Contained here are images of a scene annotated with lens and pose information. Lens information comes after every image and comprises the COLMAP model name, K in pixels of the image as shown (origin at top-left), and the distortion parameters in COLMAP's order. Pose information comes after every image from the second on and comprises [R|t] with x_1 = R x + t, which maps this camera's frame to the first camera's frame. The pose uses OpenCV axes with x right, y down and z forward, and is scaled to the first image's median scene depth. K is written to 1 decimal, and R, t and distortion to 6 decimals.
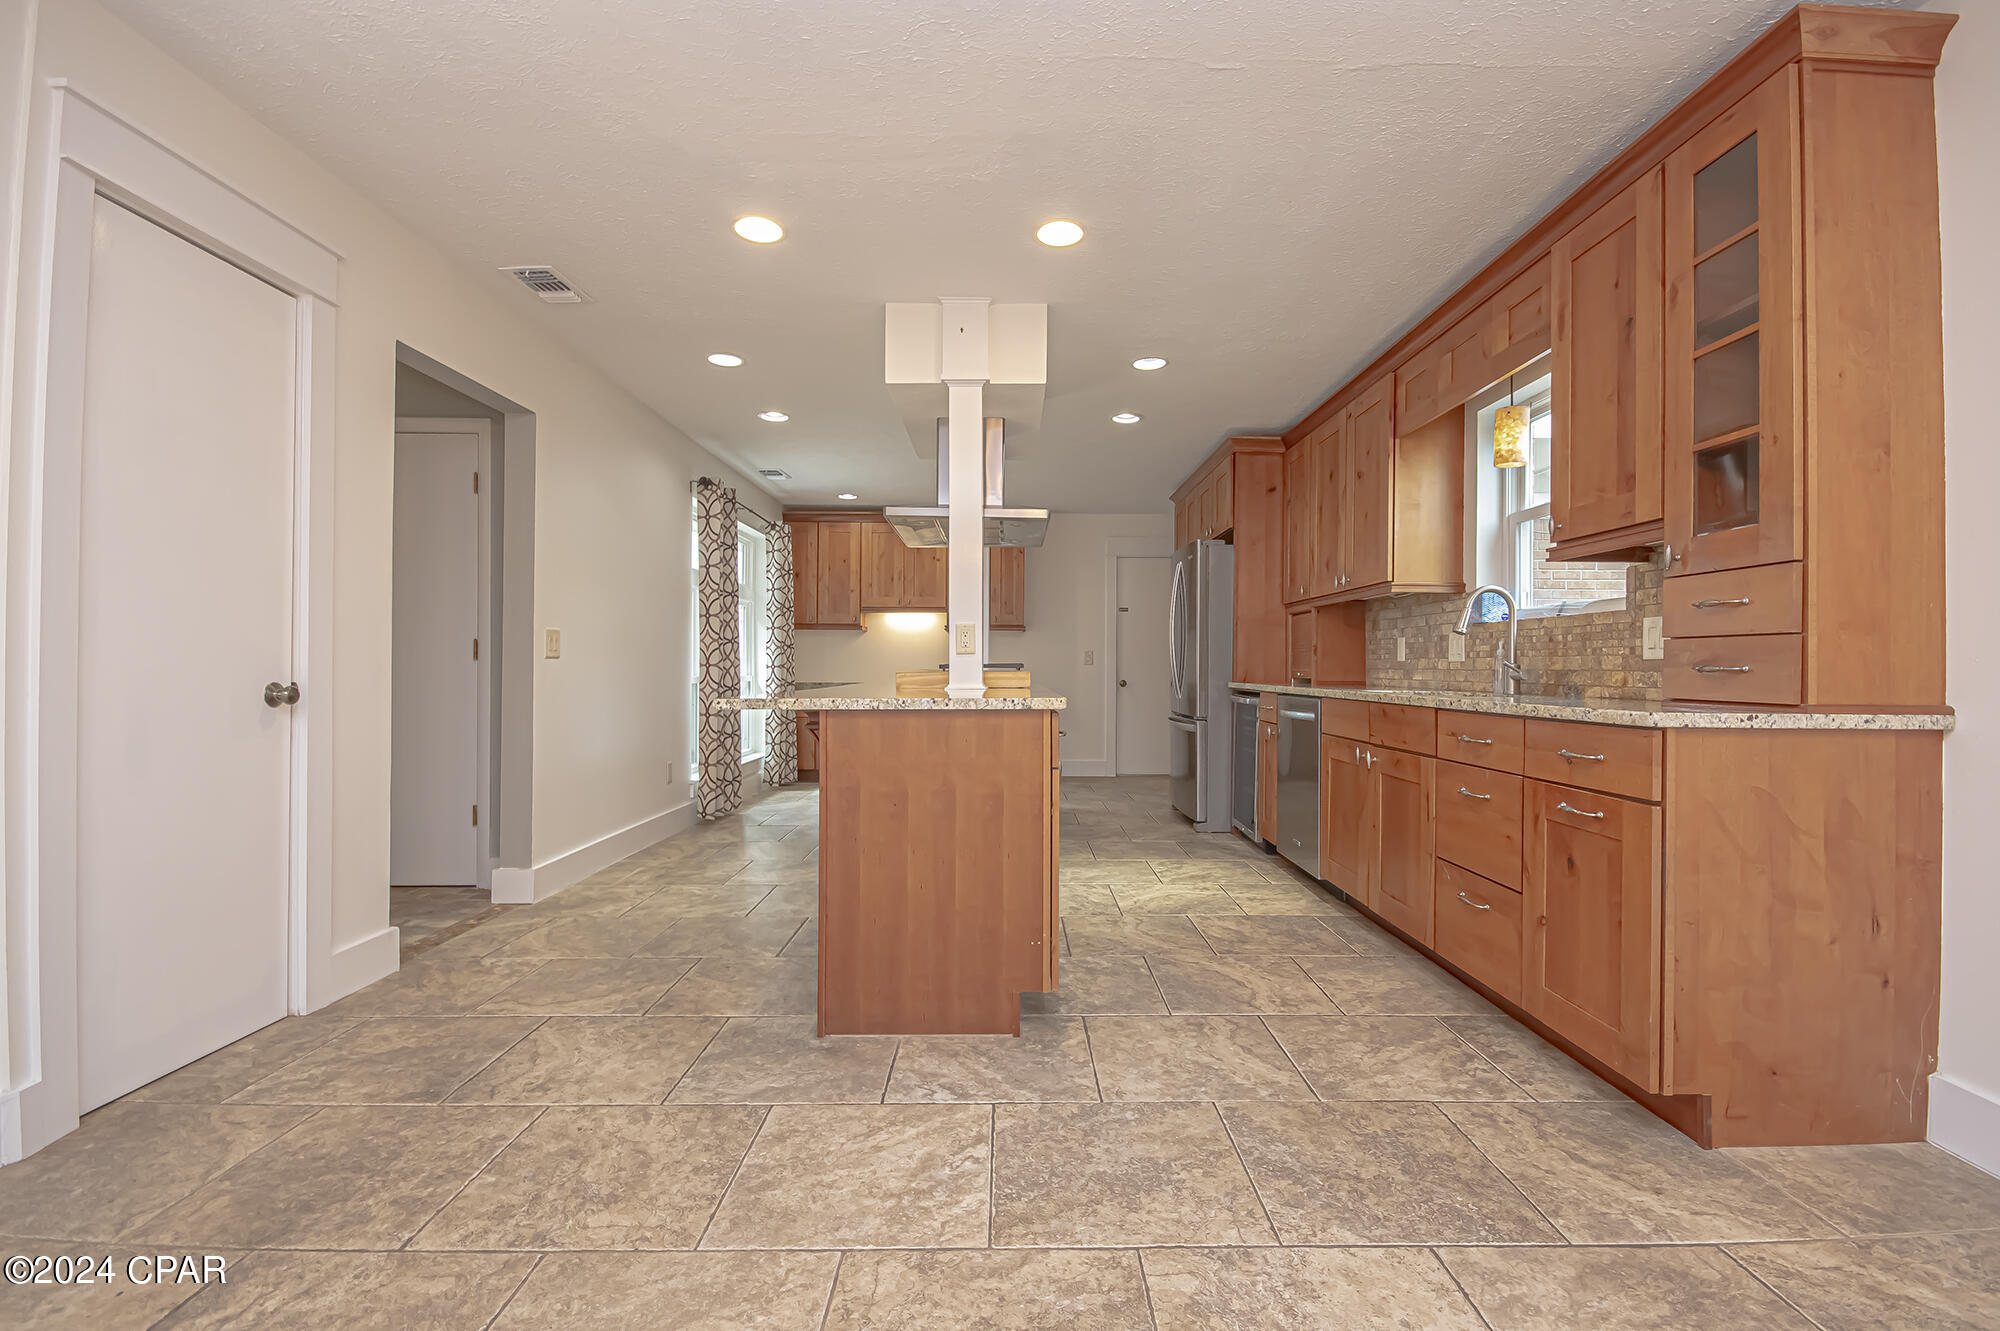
lens RADIAL K [[875.5, 0, 1016.2], [0, 875.5, 664.1], [0, 0, 1]] dist [0.002030, -0.013190]
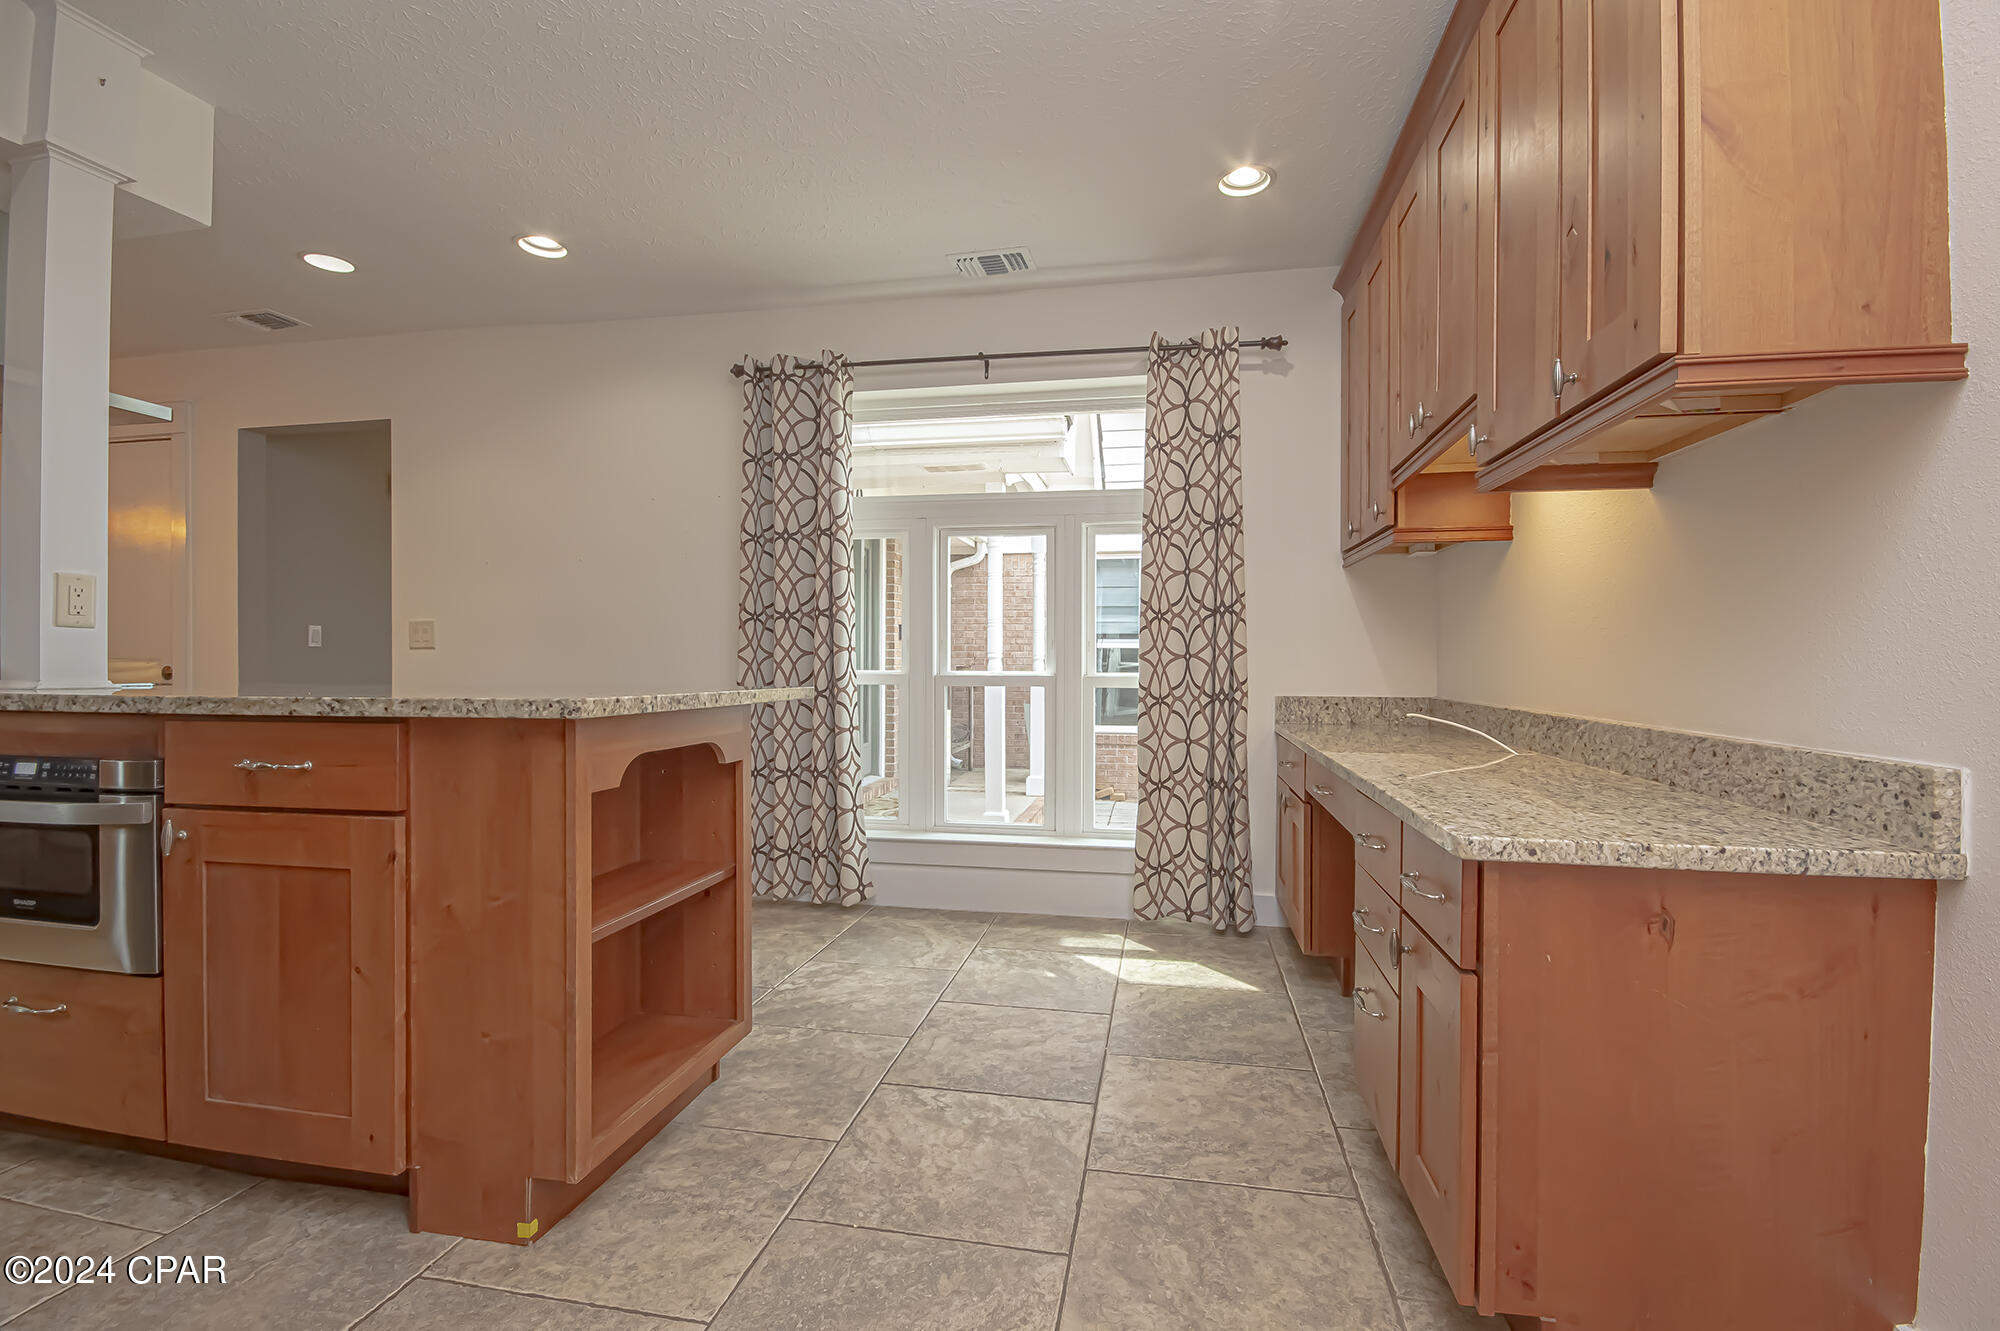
lens RADIAL K [[875.5, 0, 1016.2], [0, 875.5, 664.1], [0, 0, 1]] dist [0.002030, -0.013190]
pose [[-0.189959, -0.000185, -0.981792, 0.346136], [0.001436, 0.999999, -0.000466, 0.013344], [0.981791, -0.001499, -0.189959, 1.905643]]
